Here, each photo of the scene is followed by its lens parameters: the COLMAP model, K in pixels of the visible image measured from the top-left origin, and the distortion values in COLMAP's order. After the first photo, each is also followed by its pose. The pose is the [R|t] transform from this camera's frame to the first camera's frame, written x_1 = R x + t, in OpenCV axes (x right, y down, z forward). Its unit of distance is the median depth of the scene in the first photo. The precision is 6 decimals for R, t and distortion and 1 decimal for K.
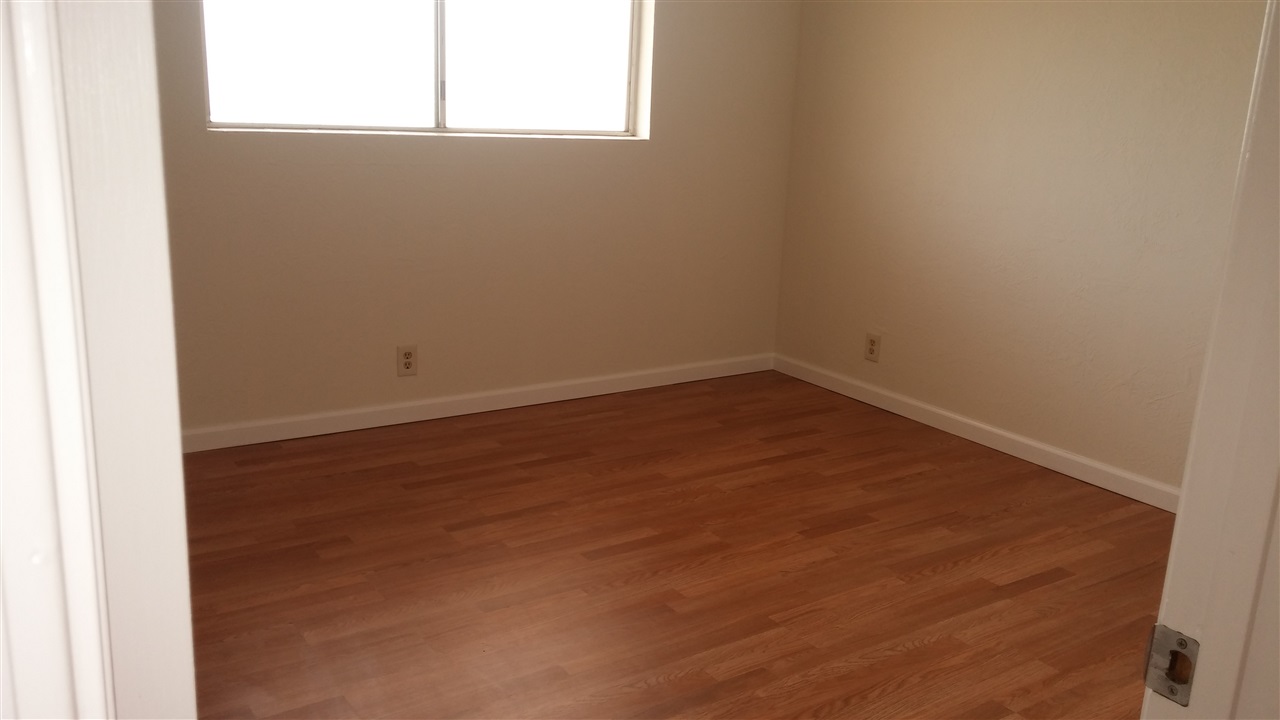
lens RADIAL K [[1099.1, 0, 640.0], [0, 1099.1, 360.0], [0, 0, 1]] dist [0.044042, -0.015802]
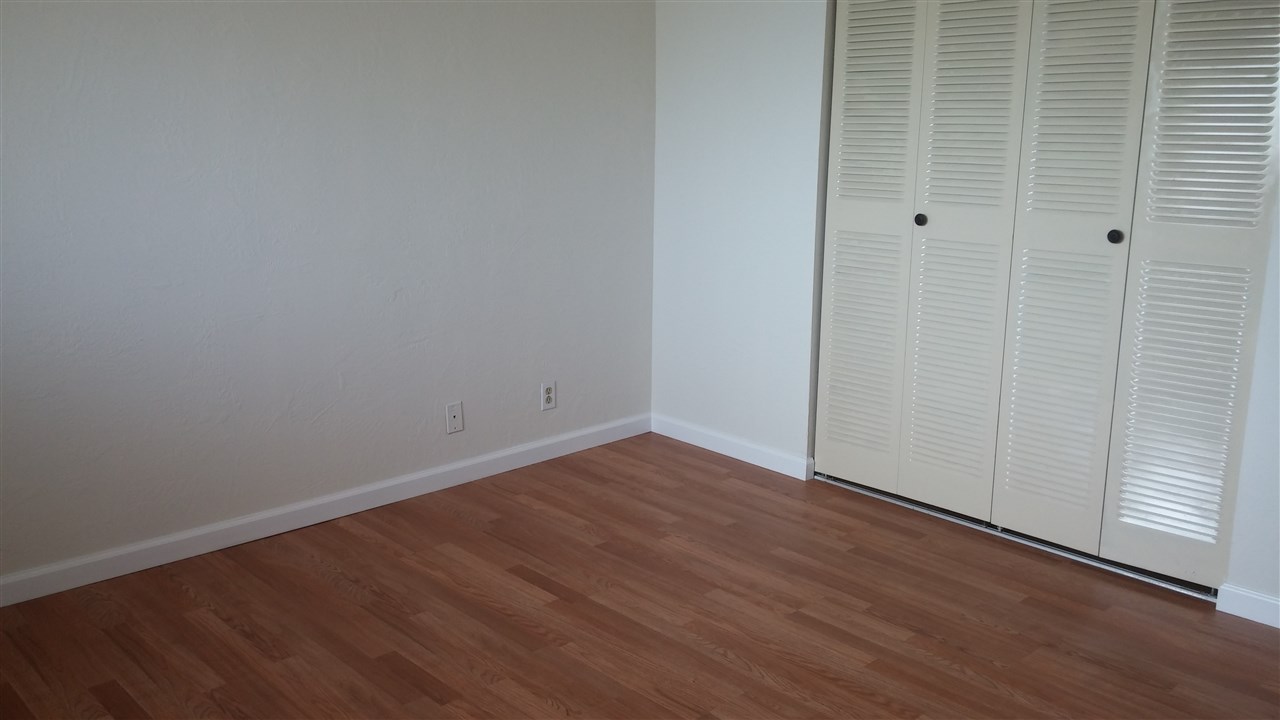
lens RADIAL K [[1099.1, 0, 640.0], [0, 1099.1, 360.0], [0, 0, 1]] dist [0.044042, -0.015802]
pose [[-0.150185, -0.269698, 0.951161, -0.548120], [0.235345, 0.924665, 0.299345, -0.263651], [-0.960238, 0.268808, -0.075399, 0.883764]]
